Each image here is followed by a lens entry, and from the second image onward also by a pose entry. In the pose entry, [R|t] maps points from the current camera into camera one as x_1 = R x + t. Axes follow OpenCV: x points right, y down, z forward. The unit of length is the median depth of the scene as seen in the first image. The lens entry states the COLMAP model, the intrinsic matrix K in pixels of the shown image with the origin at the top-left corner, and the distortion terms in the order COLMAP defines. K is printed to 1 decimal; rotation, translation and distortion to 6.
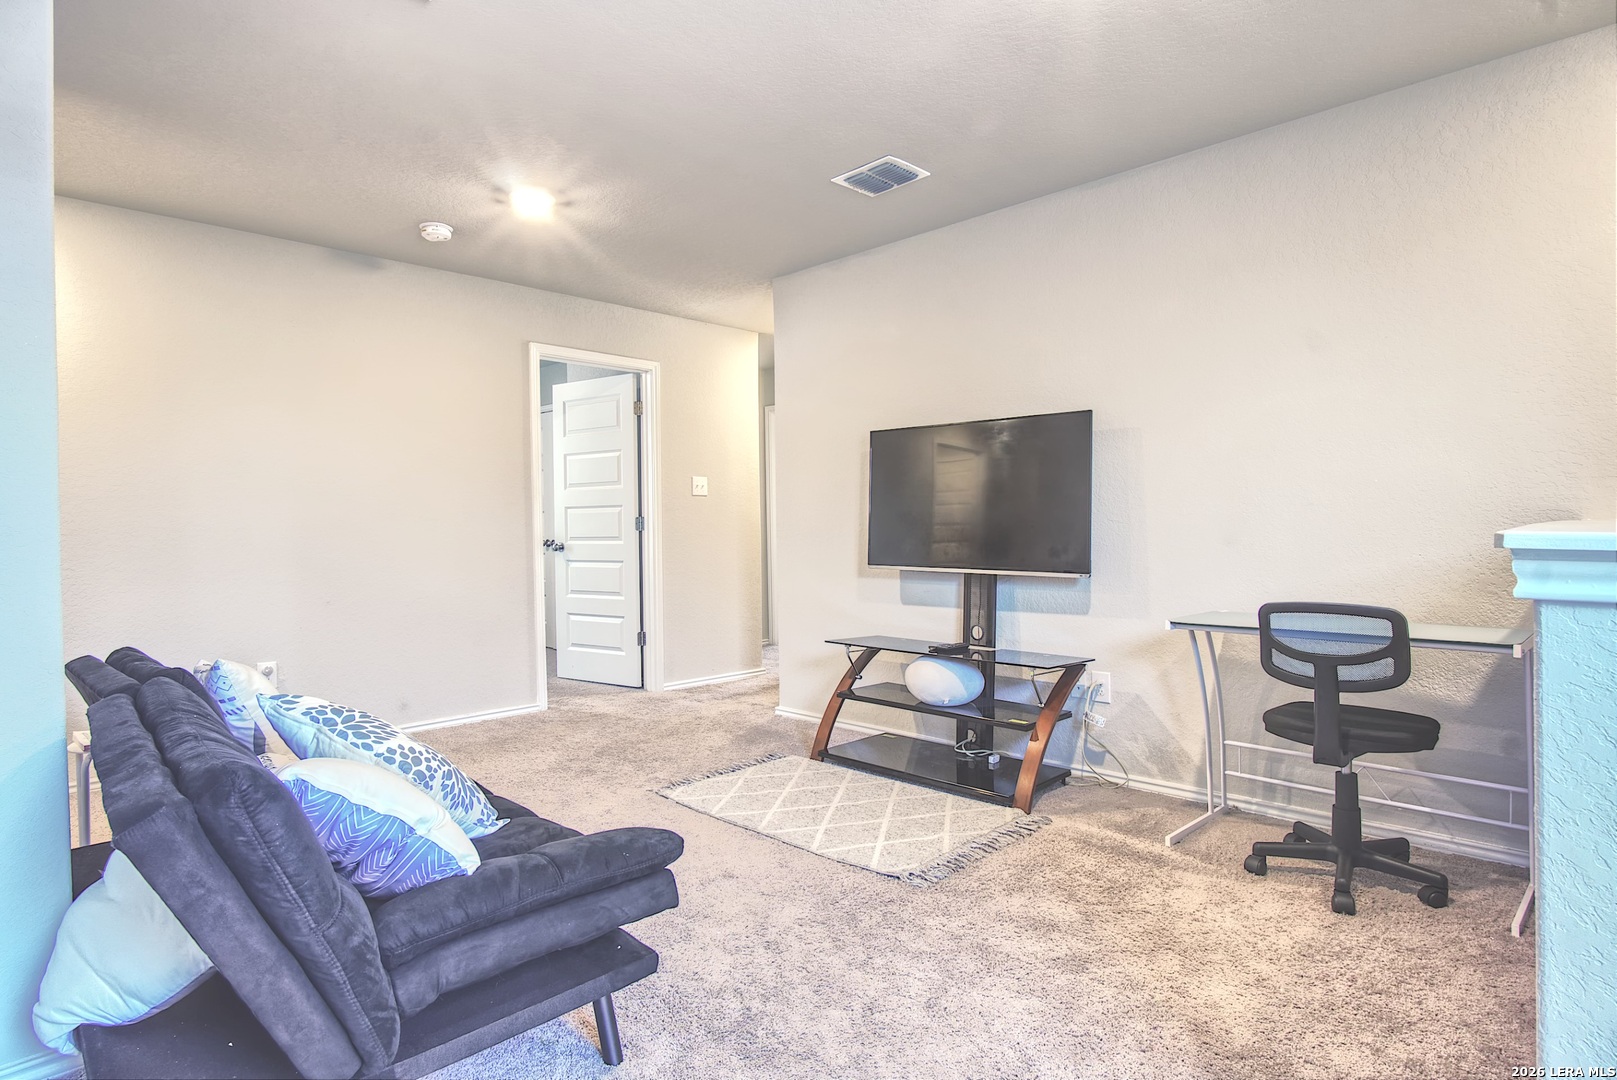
lens RADIAL K [[864.4, 0, 808.5], [0, 864.4, 540.0], [0, 0, 1]] dist [-0.001103, 0.000354]
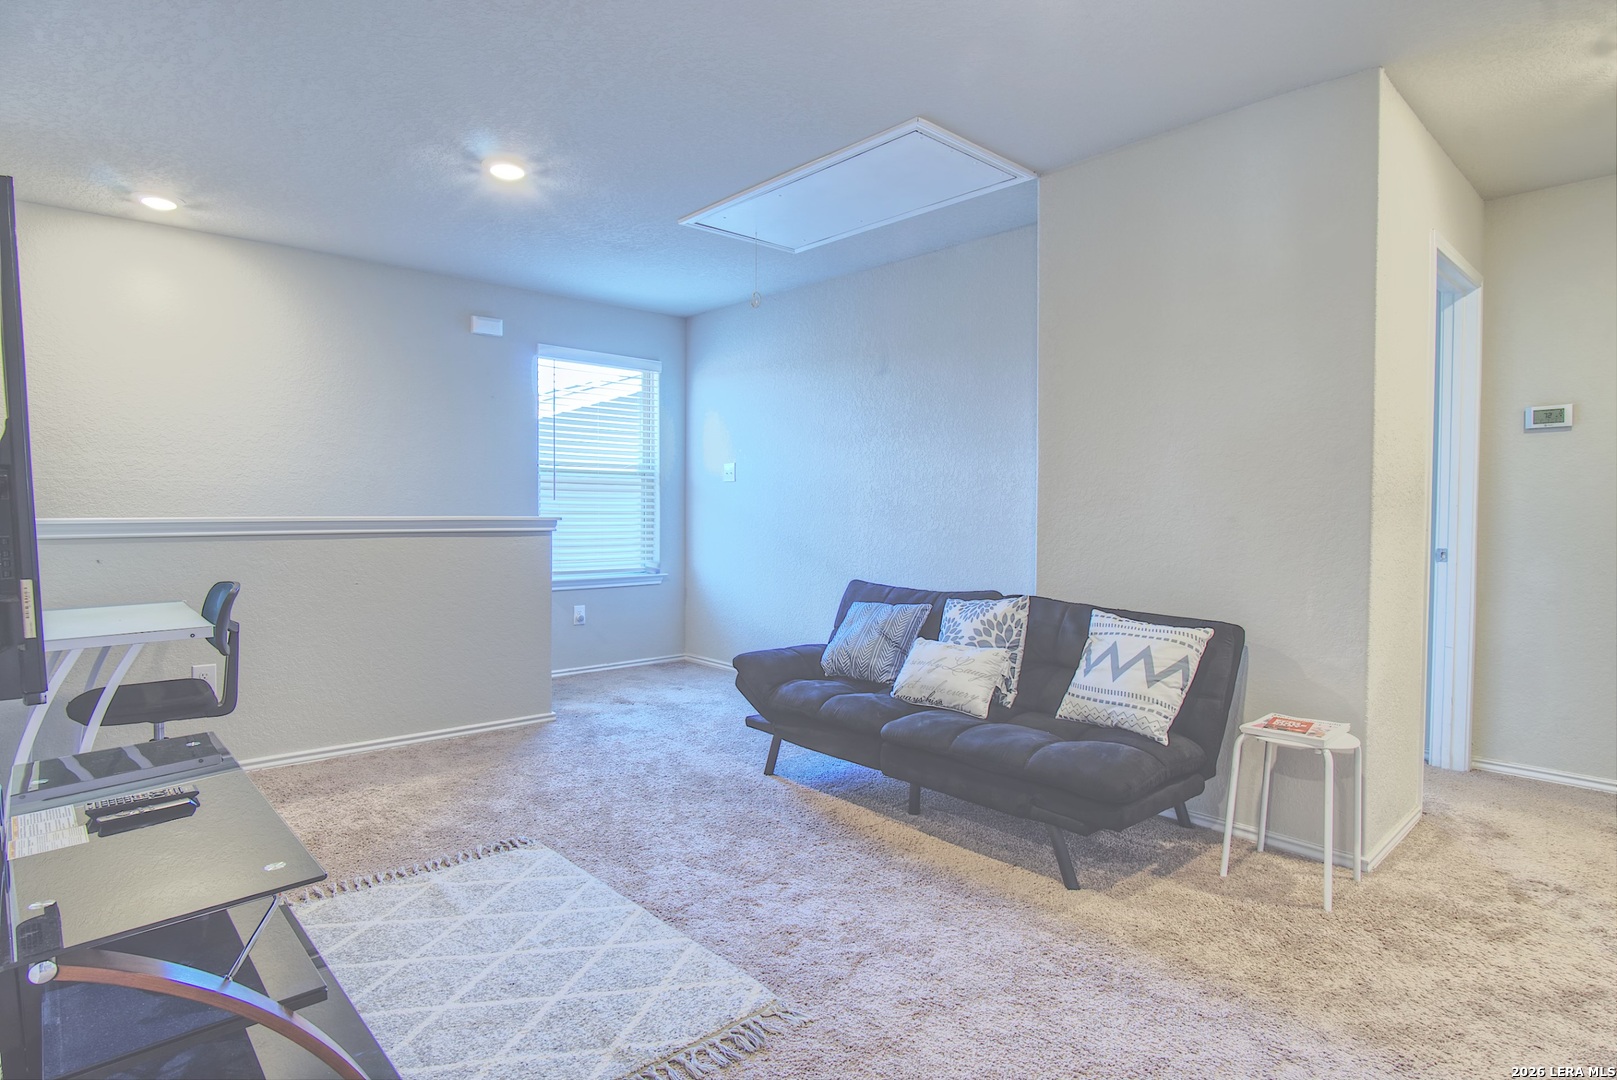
lens RADIAL K [[863.8, 0, 803.4], [0, 863.8, 516.1], [0, 0, 1]] dist [-0.005851, -0.001035]
pose [[-0.998943, -0.000730, 0.045969, -0.226476], [0.000323, 0.999738, 0.022887, -0.039100], [-0.045974, 0.022878, -0.998681, 1.660522]]
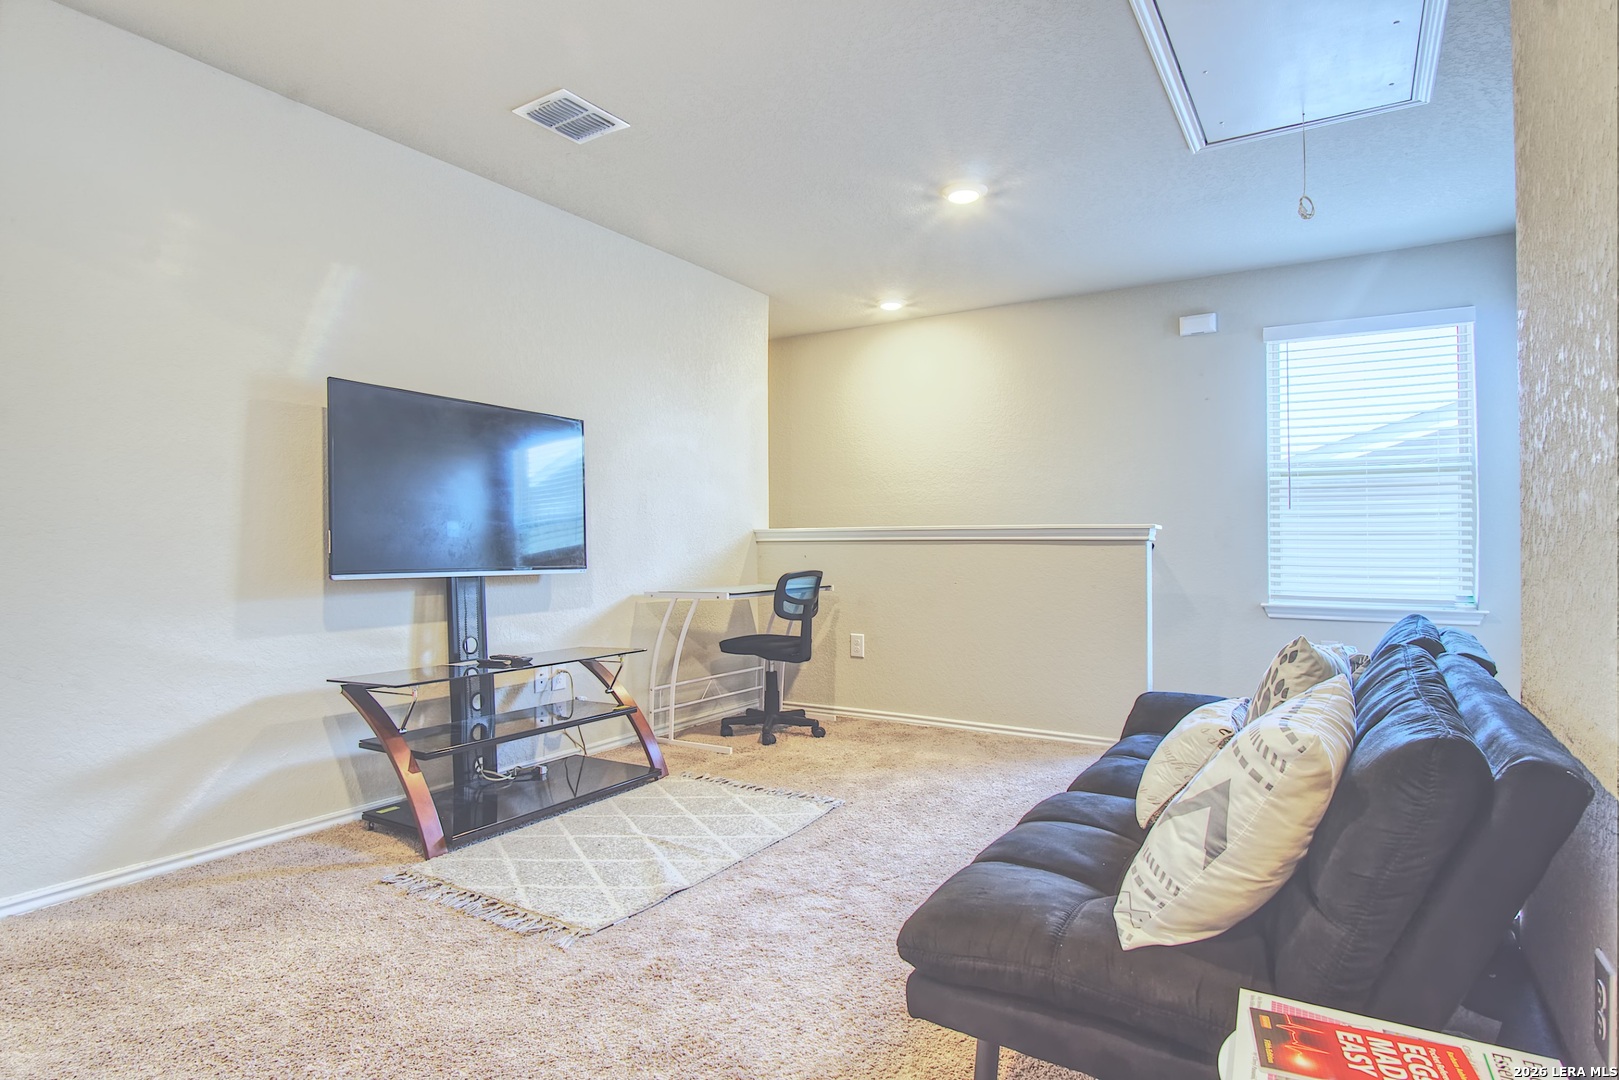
lens RADIAL K [[868.9, 0, 809.5], [0, 868.9, 540.0], [0, 0, 1]] dist [-0.038954, 0.000181]
pose [[-0.221325, 0.012629, 0.975118, -0.873856], [0.017197, 0.999811, -0.009045, 0.018988], [-0.975048, 0.014767, -0.221500, 1.043094]]
